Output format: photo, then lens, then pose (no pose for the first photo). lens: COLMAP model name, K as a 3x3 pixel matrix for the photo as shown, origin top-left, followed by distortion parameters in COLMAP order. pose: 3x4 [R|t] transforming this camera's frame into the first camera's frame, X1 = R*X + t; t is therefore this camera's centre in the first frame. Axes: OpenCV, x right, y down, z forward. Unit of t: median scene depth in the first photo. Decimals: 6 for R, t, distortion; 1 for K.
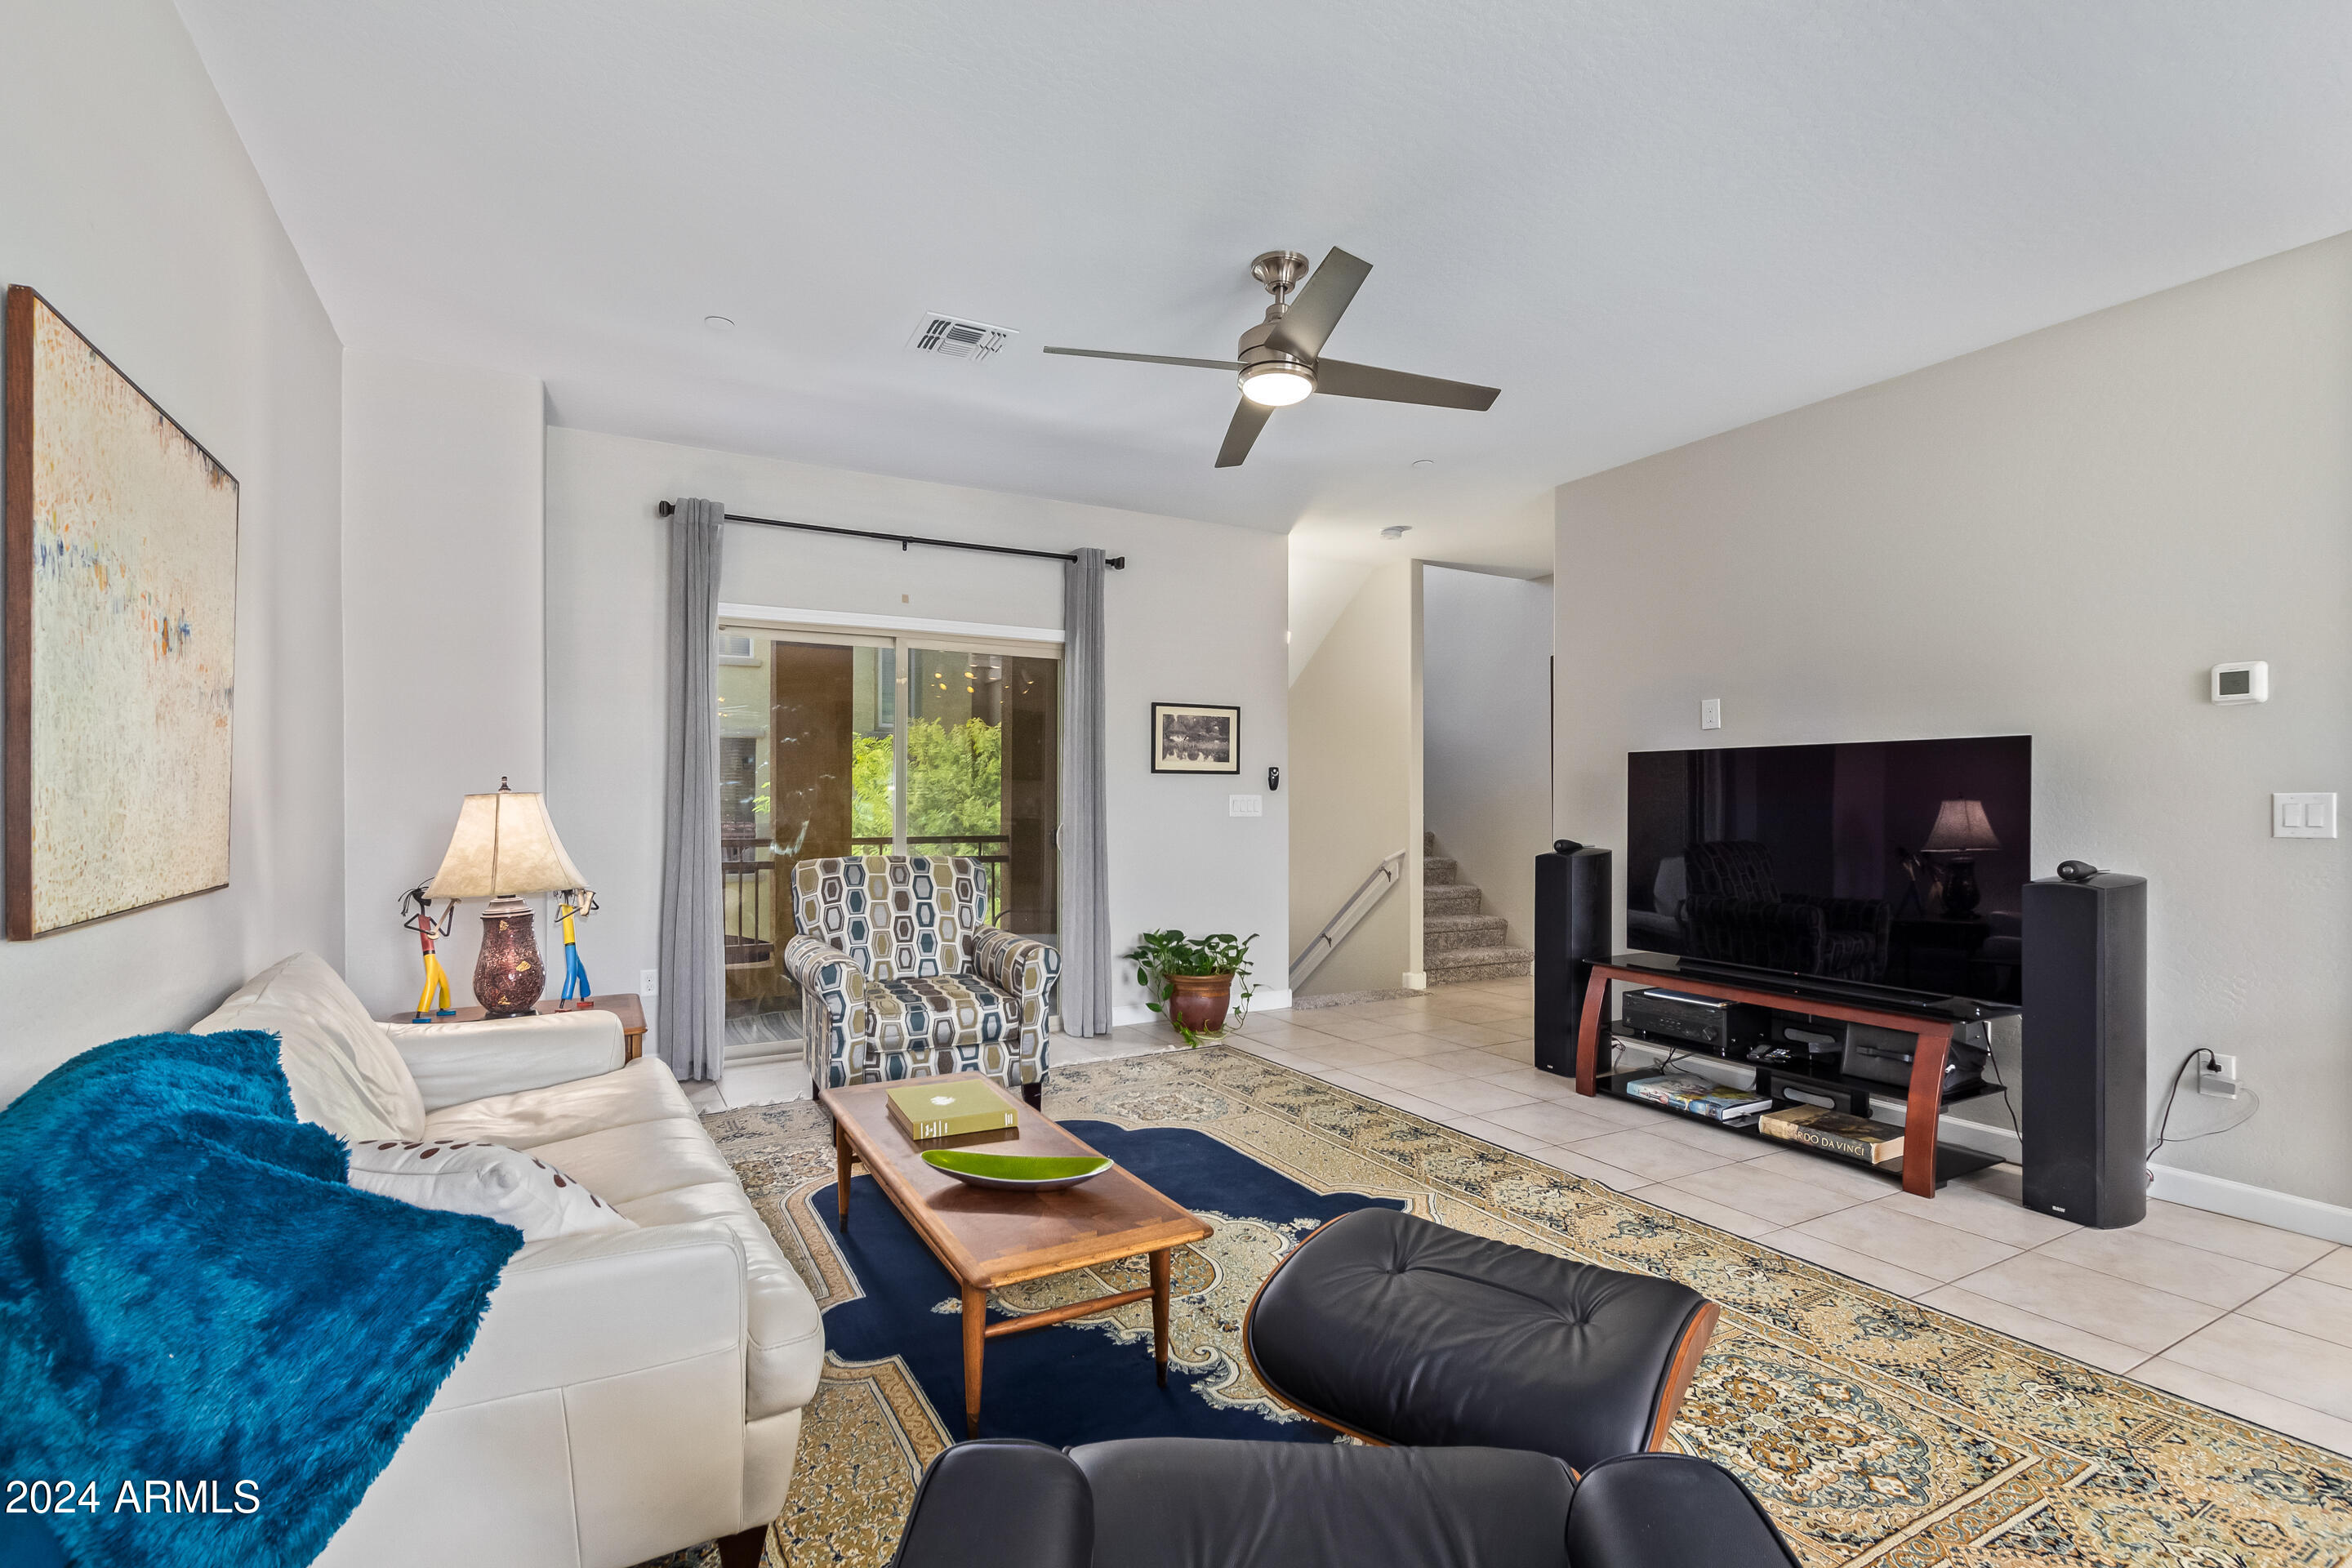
lens RADIAL K [[1082.5, 0, 1206.2], [0, 1082.5, 795.9], [0, 0, 1]] dist [0.011125, -0.002626]
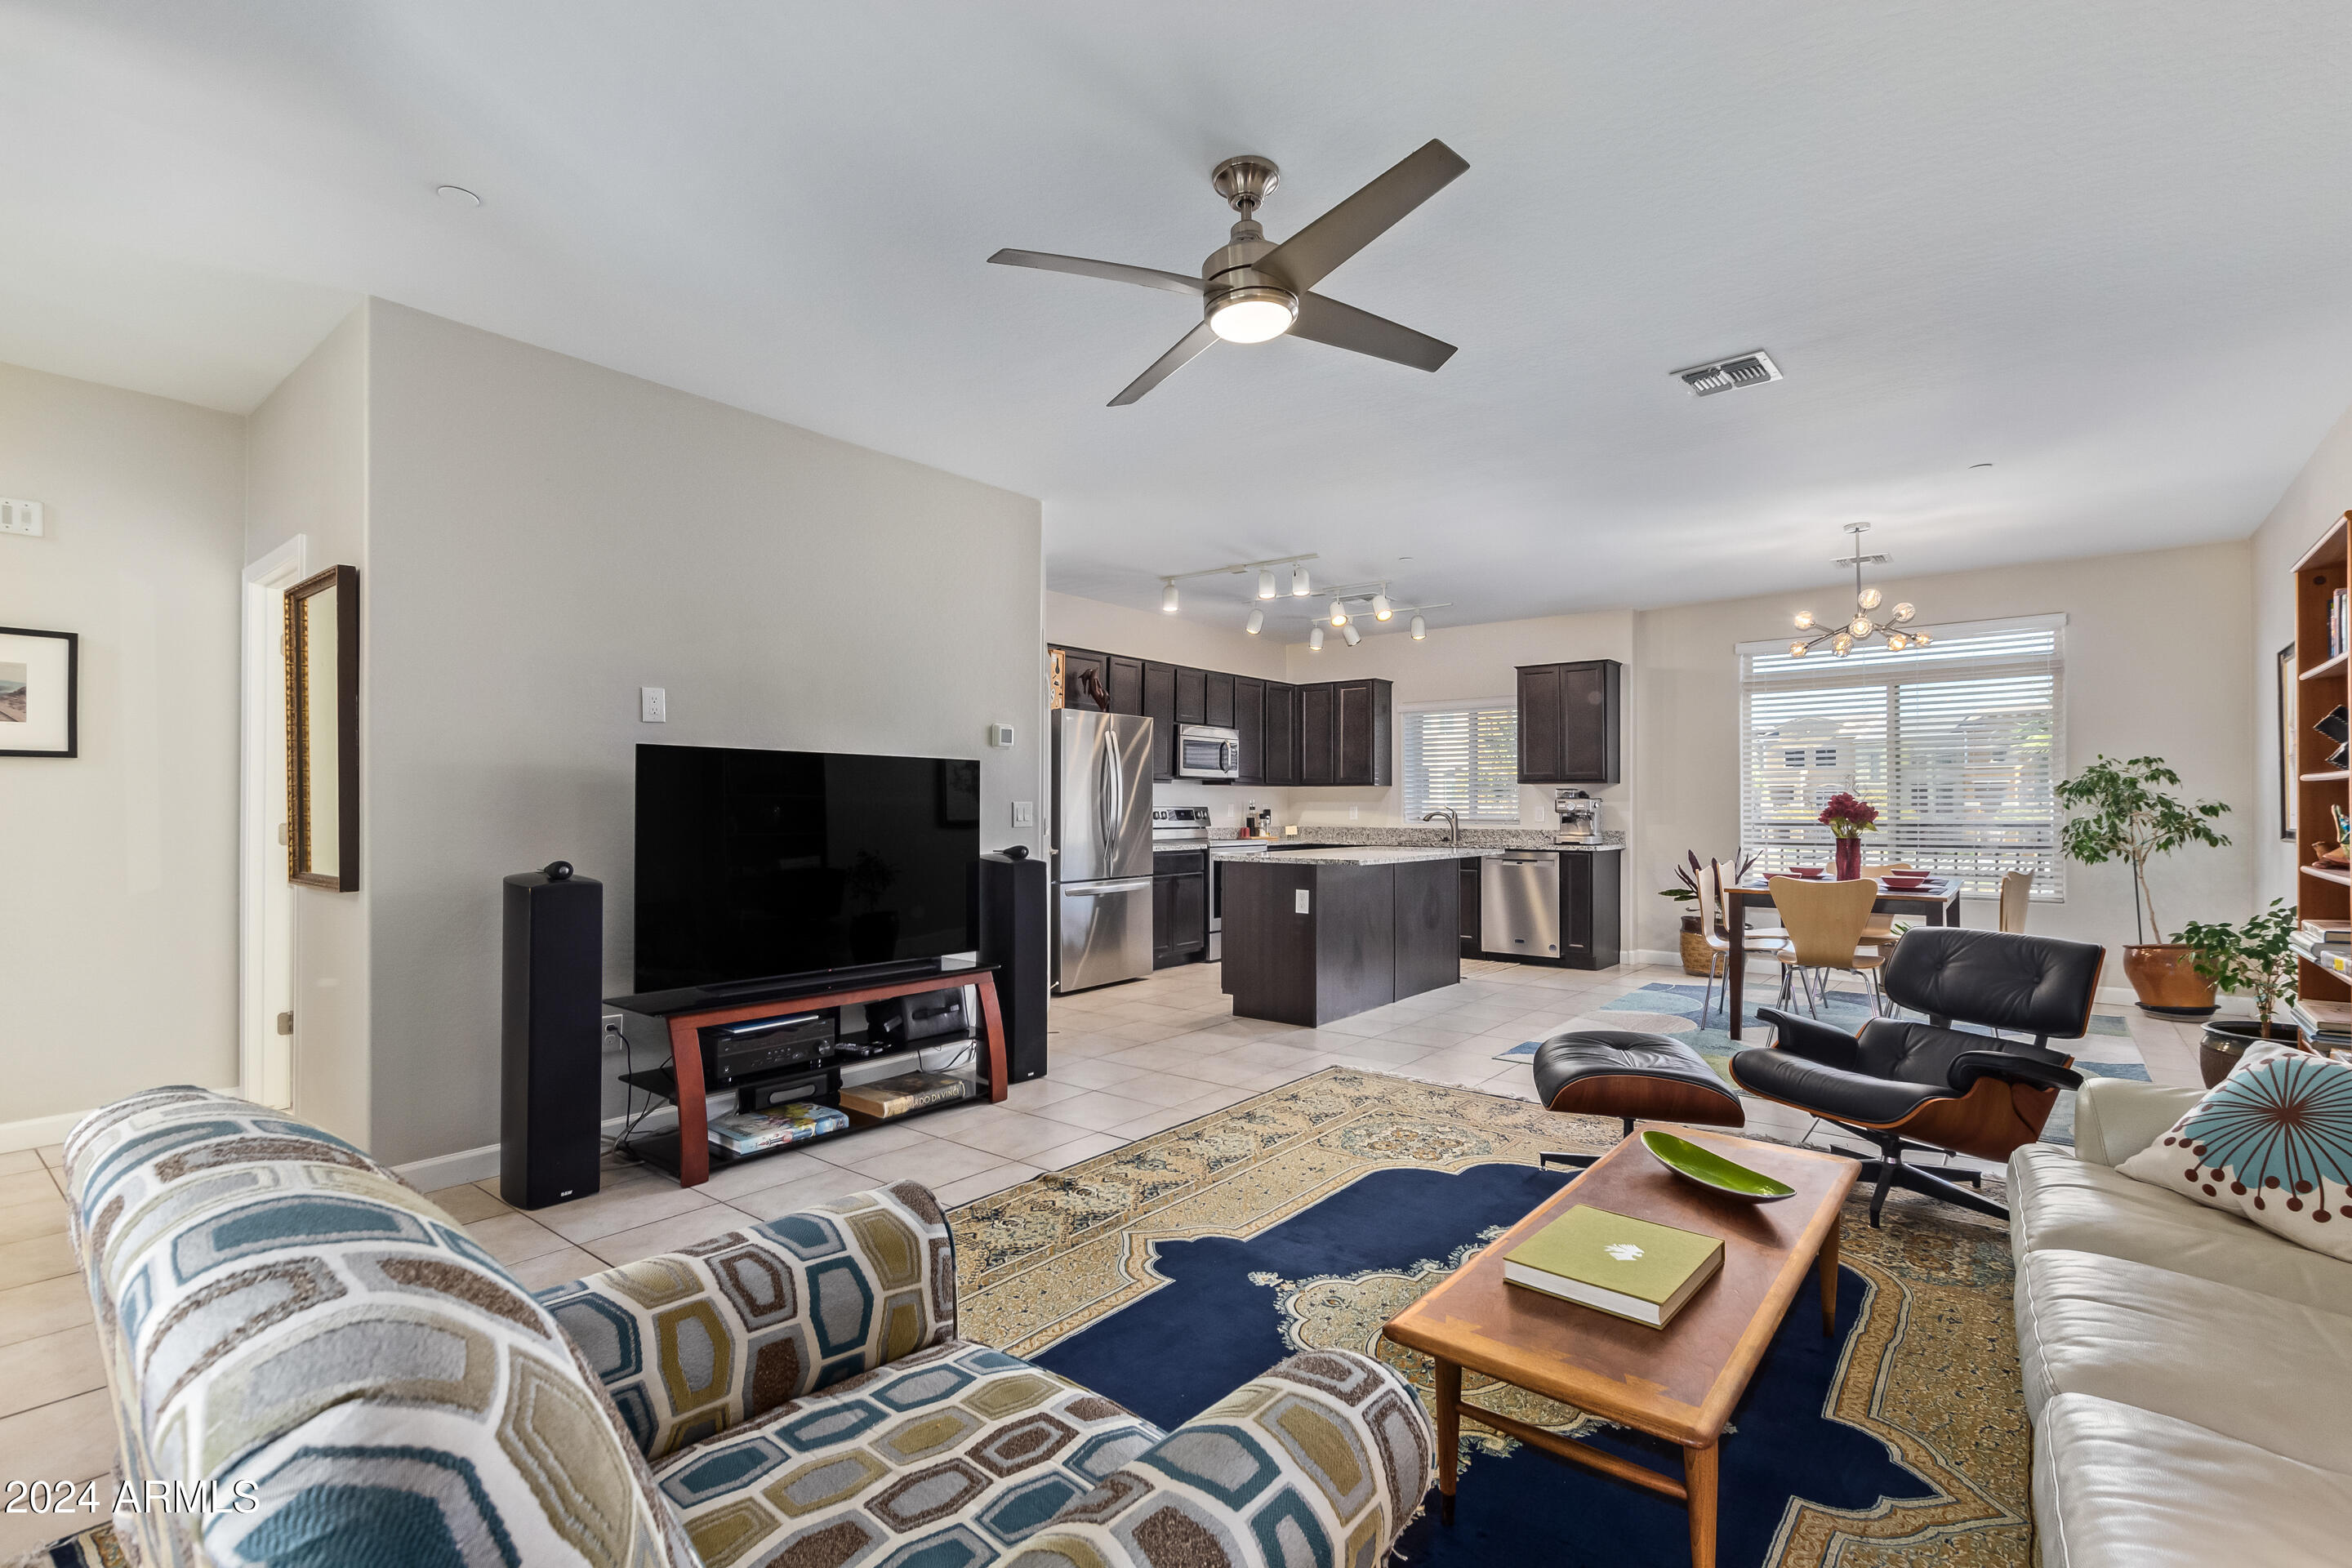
lens RADIAL K [[1082.5, 0, 1183.8], [0, 1082.5, 772.9], [0, 0, 1]] dist [0.011125, -0.002626]
pose [[-0.361074, 0.027726, 0.932125, -0.523698], [-0.005345, 0.999480, -0.031800, 0.003304], [-0.932522, -0.016465, -0.360738, 0.990187]]
